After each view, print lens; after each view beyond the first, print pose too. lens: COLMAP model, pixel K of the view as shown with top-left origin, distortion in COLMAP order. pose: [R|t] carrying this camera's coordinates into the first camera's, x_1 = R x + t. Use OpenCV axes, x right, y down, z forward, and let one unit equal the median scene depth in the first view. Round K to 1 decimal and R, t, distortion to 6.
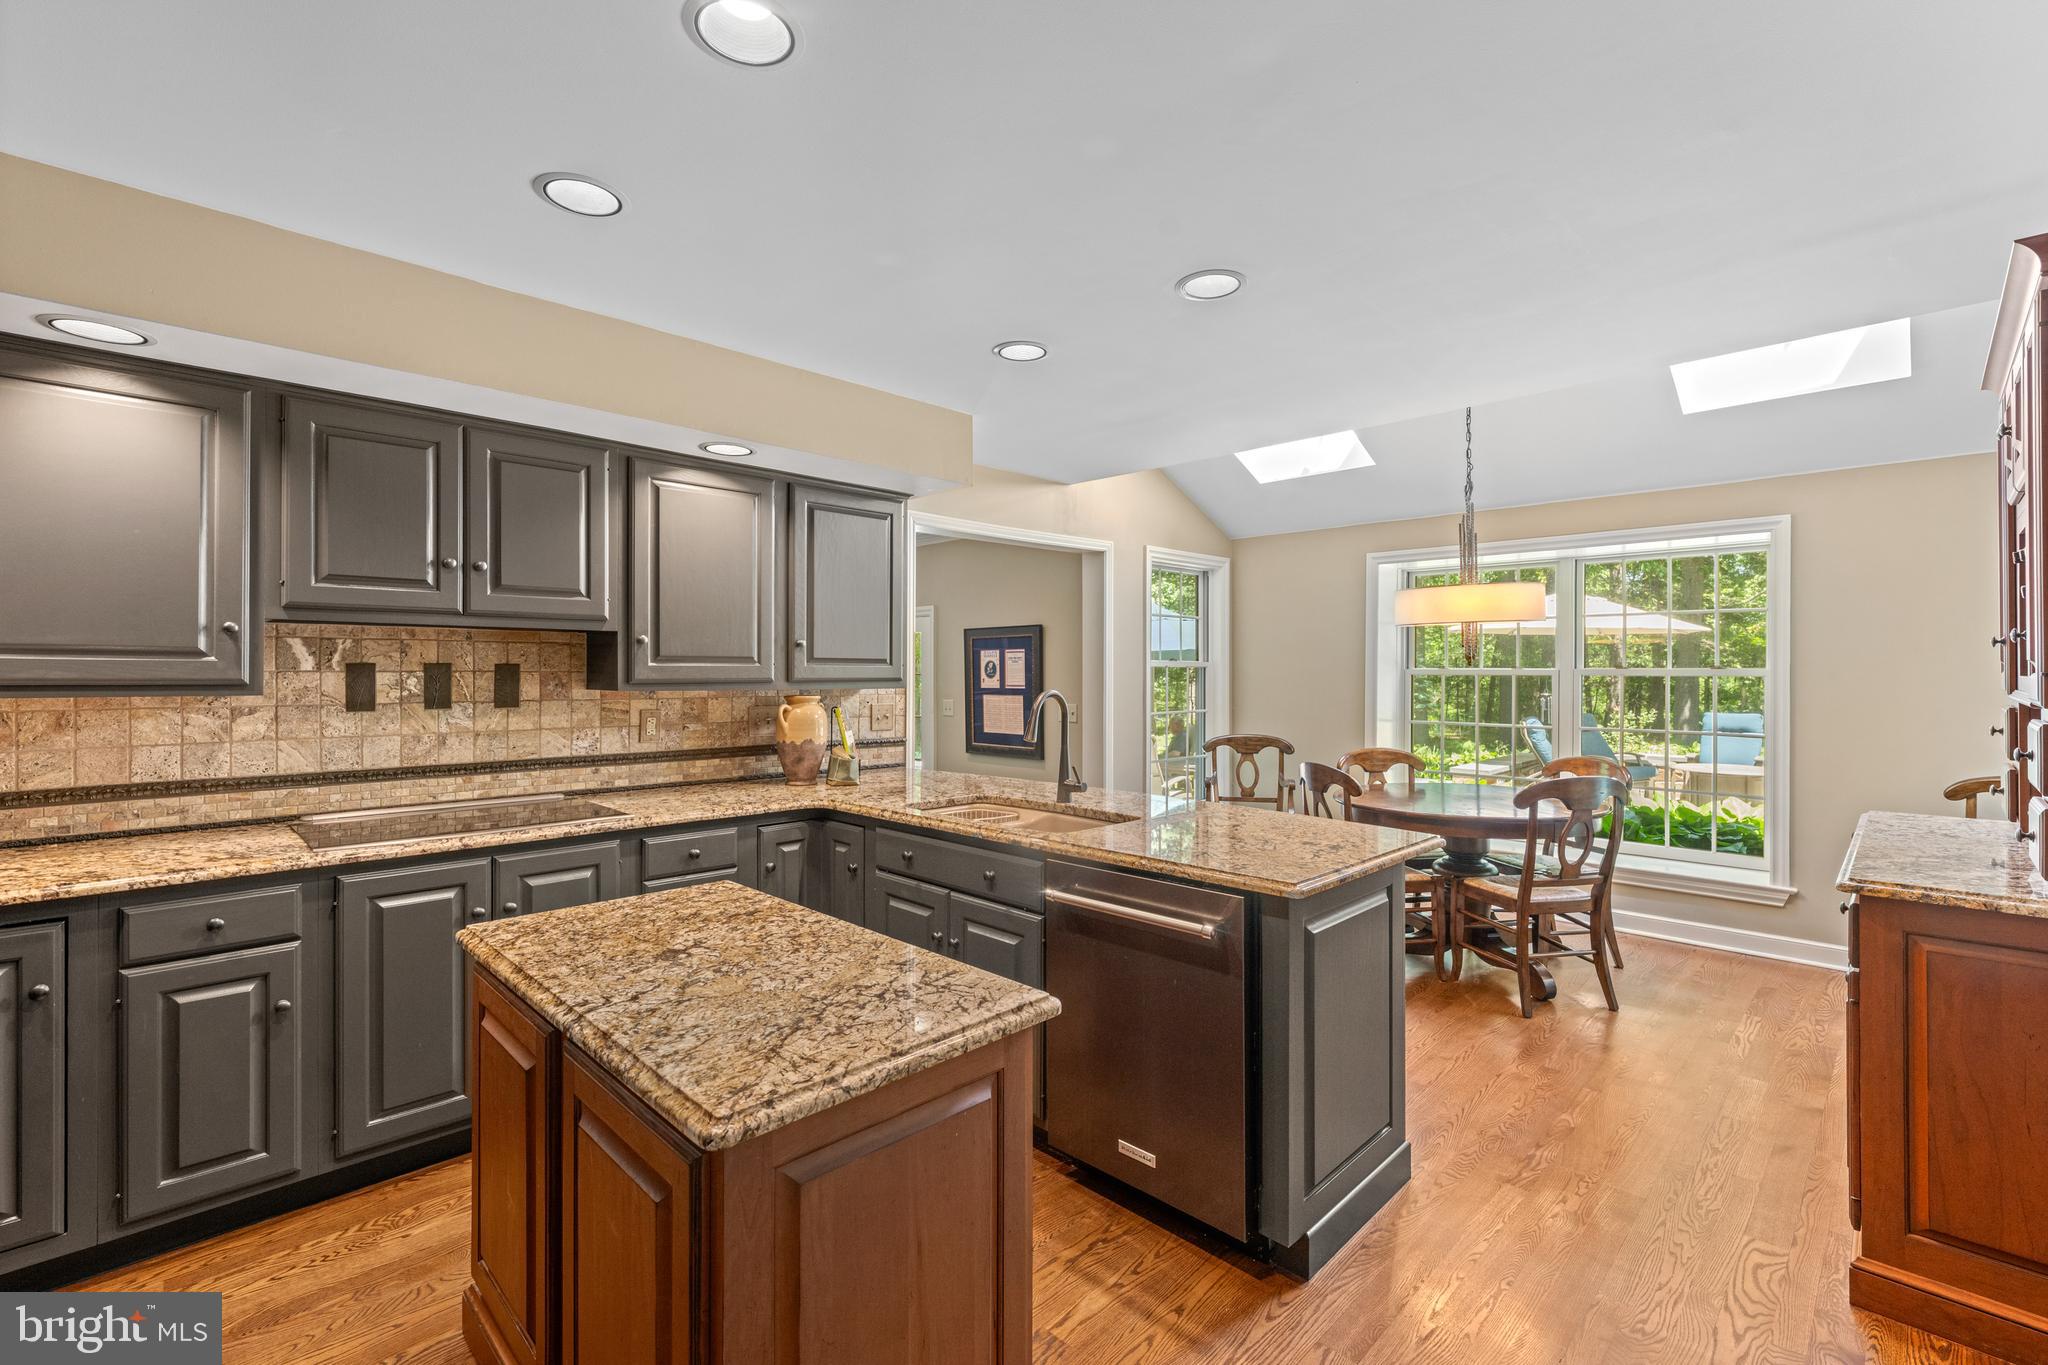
lens RADIAL K [[876.0, 0, 1019.4], [0, 876.0, 670.5], [0, 0, 1]] dist [-0.002670, 0.000361]
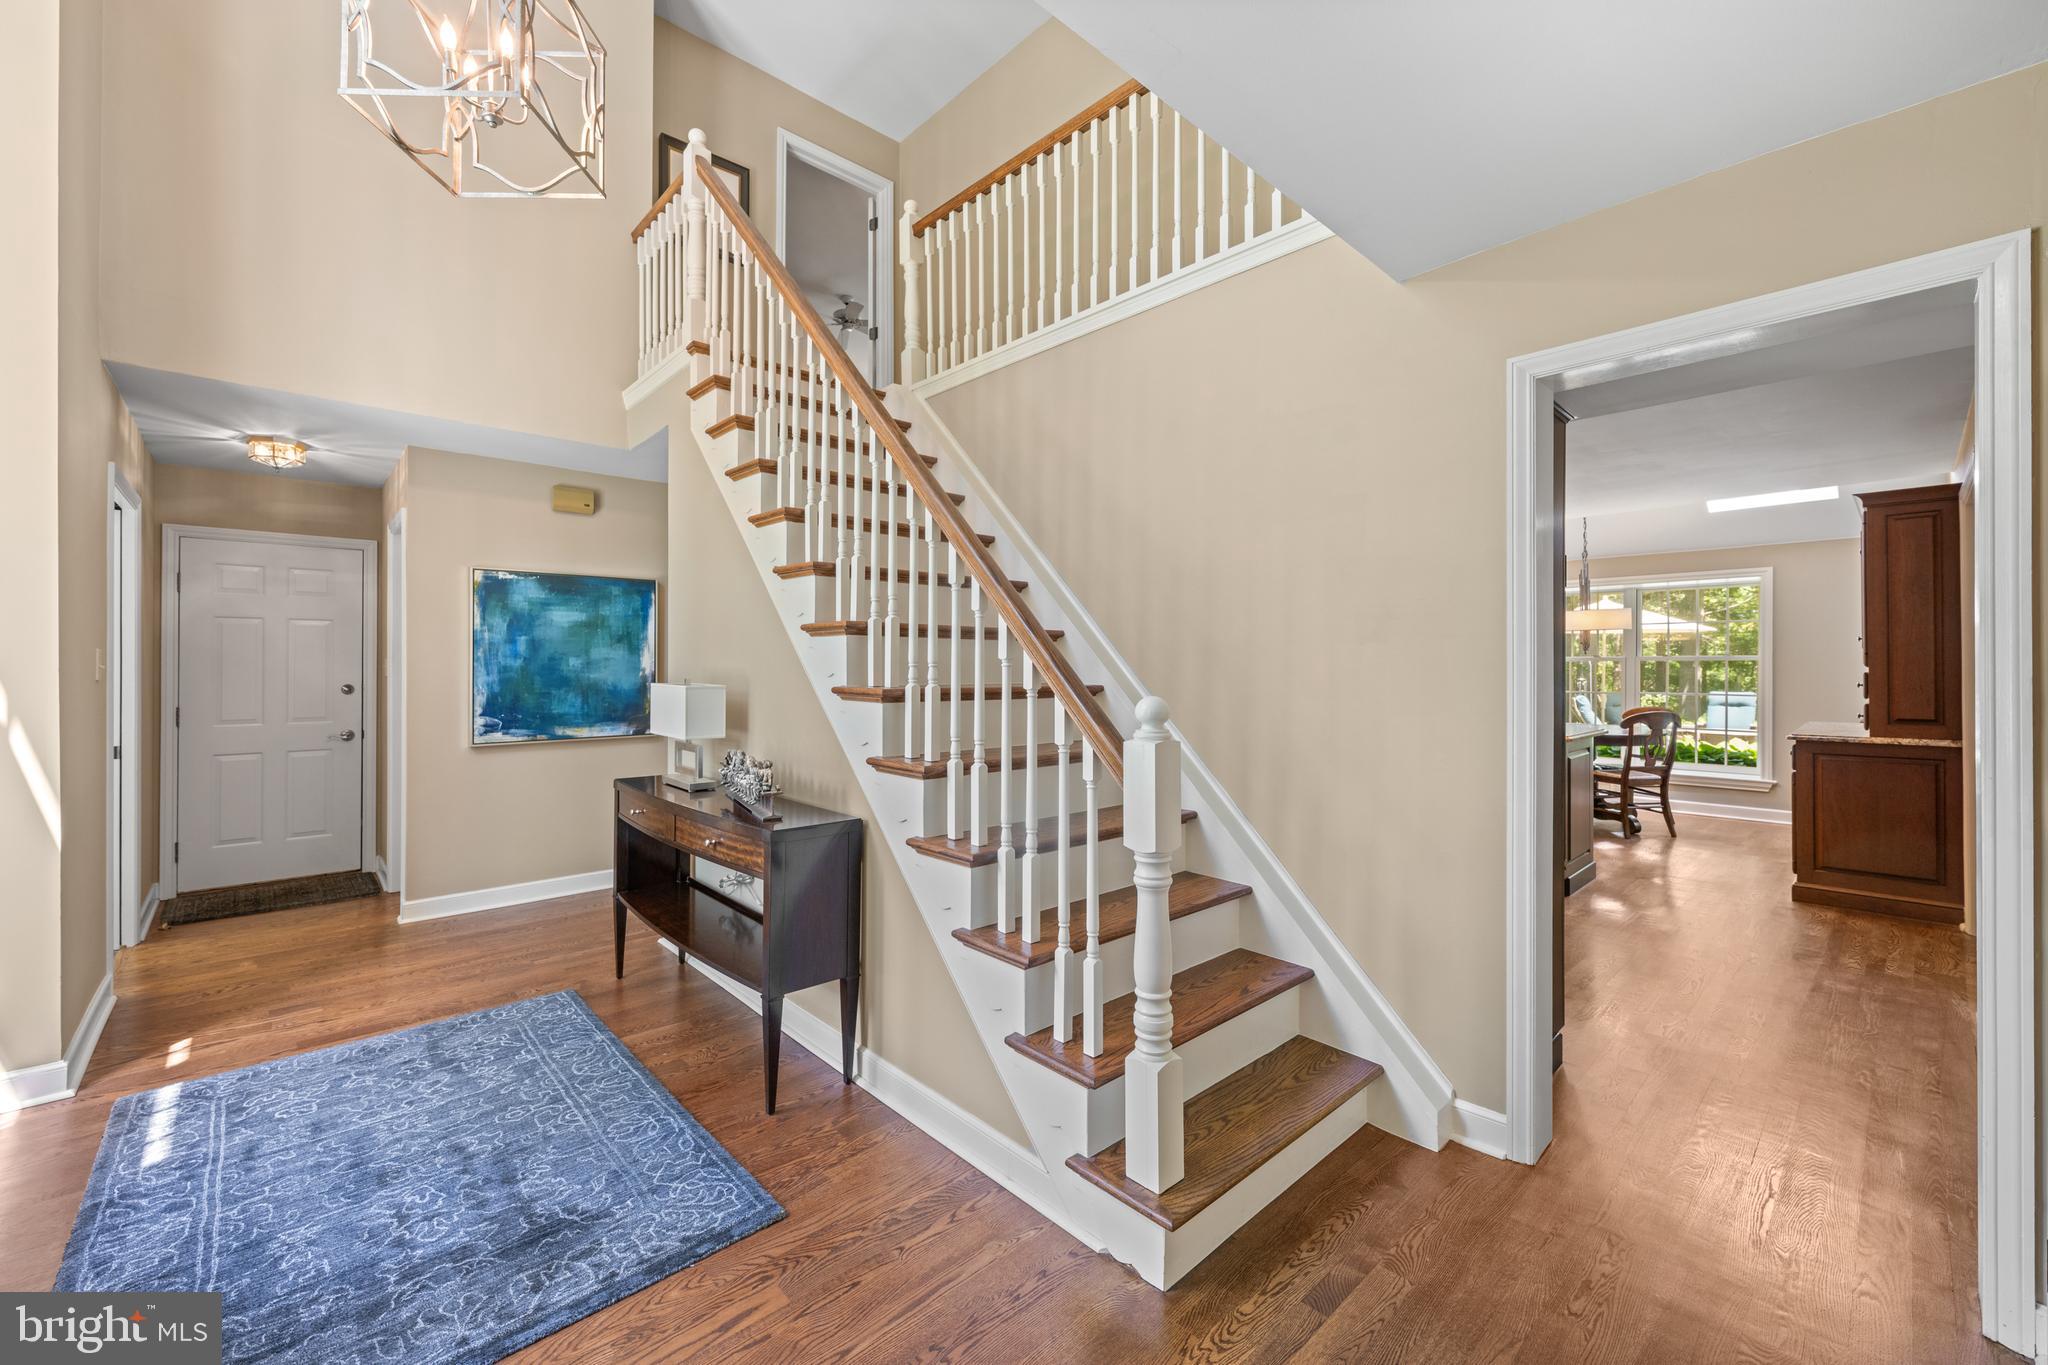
lens RADIAL K [[817.6, 0, 1030.6], [0, 817.6, 664.5], [0, 0, 1]] dist [-0.000391, 0.000132]
pose [[0.999784, -0.000603, -0.020787, -0.686075], [0.000592, 1.000000, -0.000540, 0.020723], [0.020788, 0.000527, 0.999784, -0.804091]]
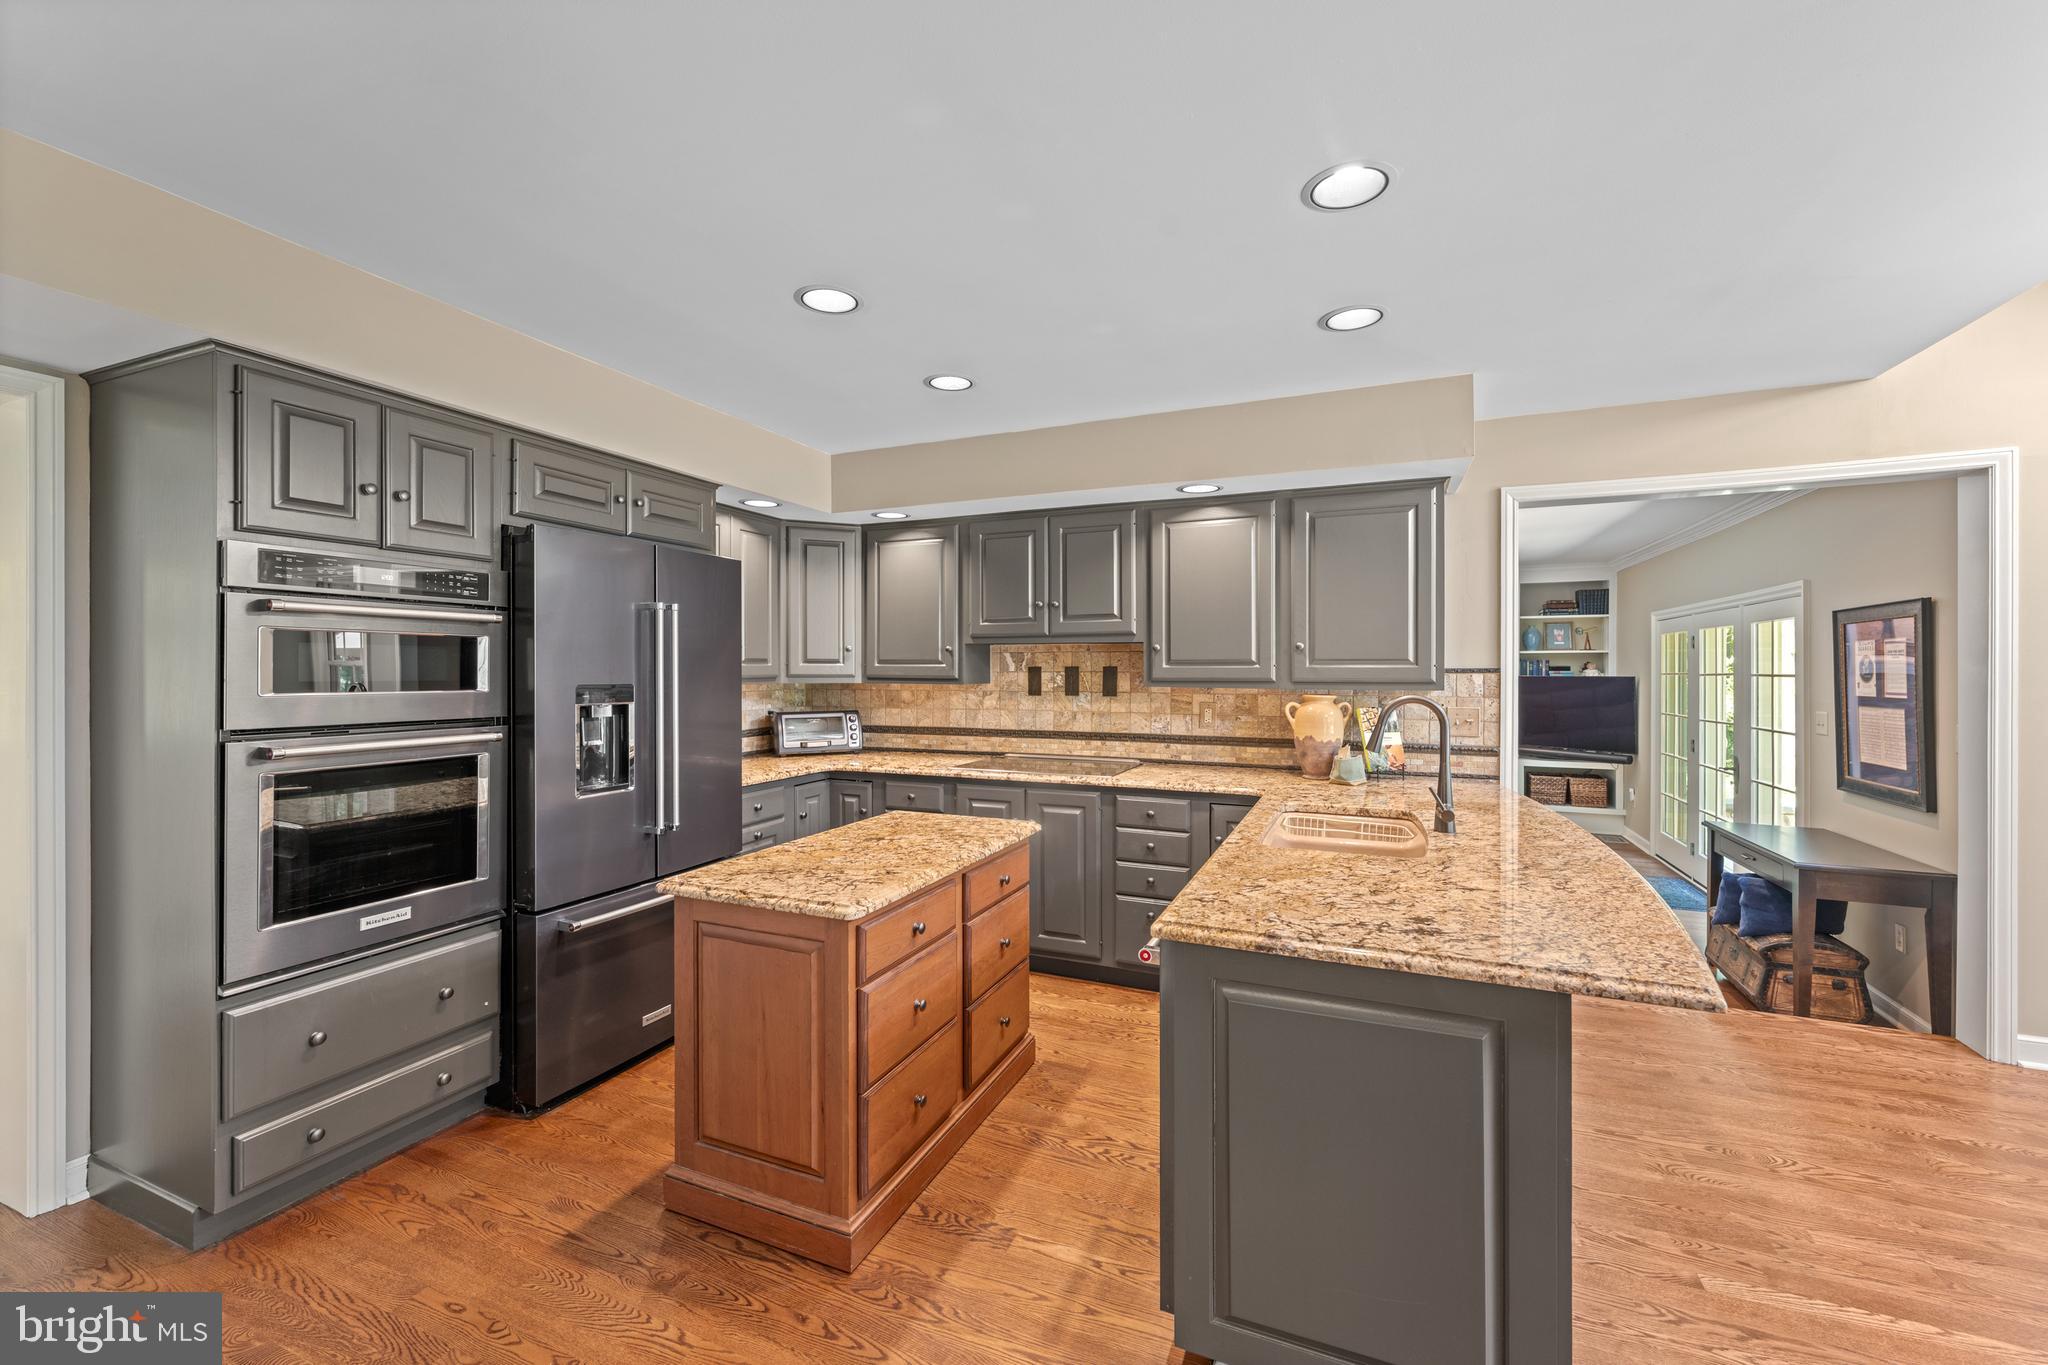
lens RADIAL K [[817.6, 0, 1033.3], [0, 817.6, 670.2], [0, 0, 1]] dist [-0.000391, 0.000132]
pose [[0.387081, -0.000953, -0.922045, 0.565926], [0.000329, 1.000000, -0.000896, -0.000379], [0.922046, 0.000044, 0.387081, 0.319637]]
